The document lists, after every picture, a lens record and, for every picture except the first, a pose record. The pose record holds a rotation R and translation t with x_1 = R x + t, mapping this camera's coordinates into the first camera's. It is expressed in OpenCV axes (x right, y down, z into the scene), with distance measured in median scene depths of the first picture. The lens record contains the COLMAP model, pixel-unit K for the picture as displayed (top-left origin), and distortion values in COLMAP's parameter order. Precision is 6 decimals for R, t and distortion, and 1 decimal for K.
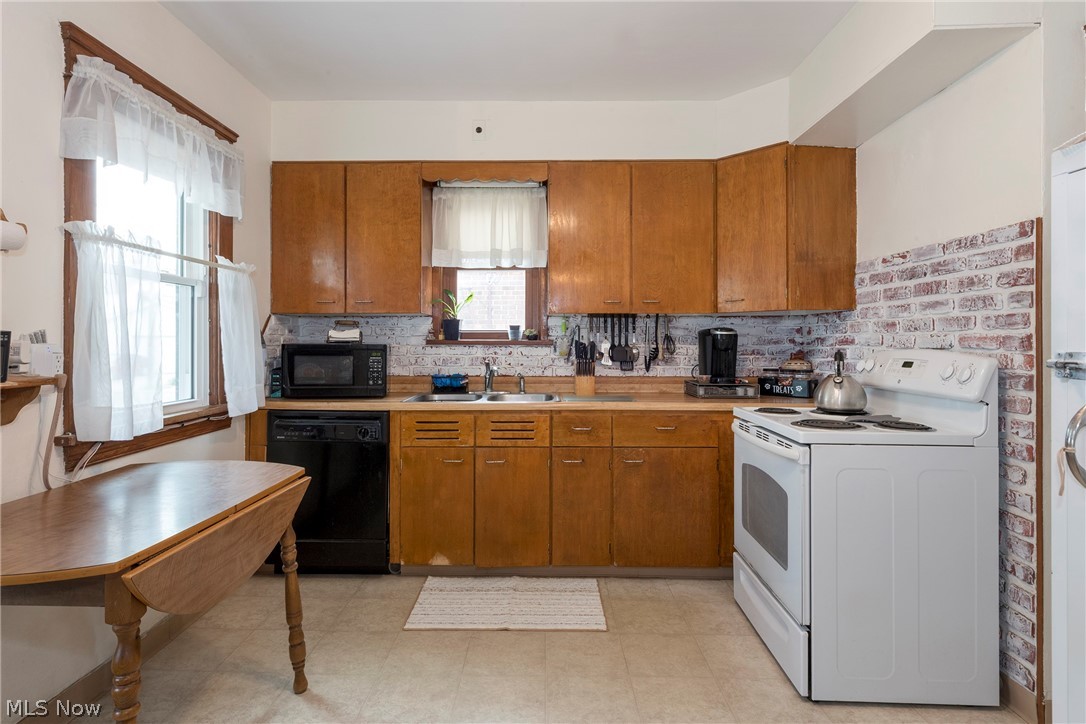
lens RADIAL K [[558.4, 0, 546.7], [0, 558.4, 334.2], [0, 0, 1]] dist [0.019878, -0.000458]
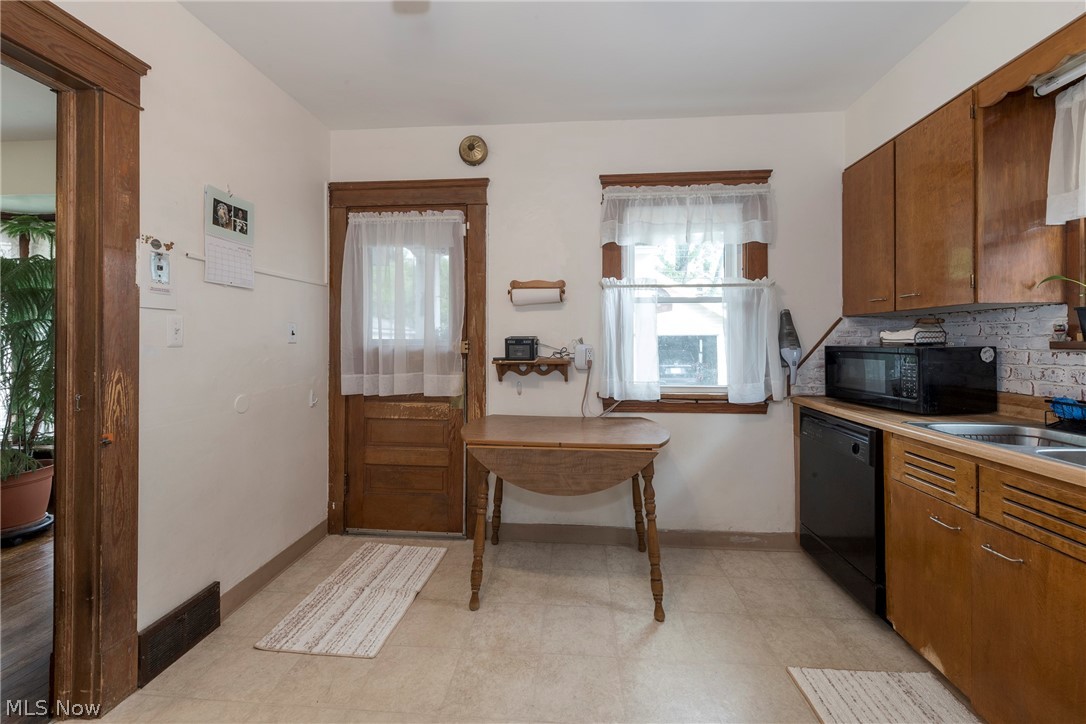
lens RADIAL K [[429.9, 0, 546.1], [0, 429.9, 340.7], [0, 0, 1]] dist [-0.000390, -0.000108]
pose [[-0.059677, -0.005384, -0.998203, 0.445014], [0.010410, 0.999928, -0.006015, 0.008589], [0.998163, -0.010751, -0.059617, 0.664018]]
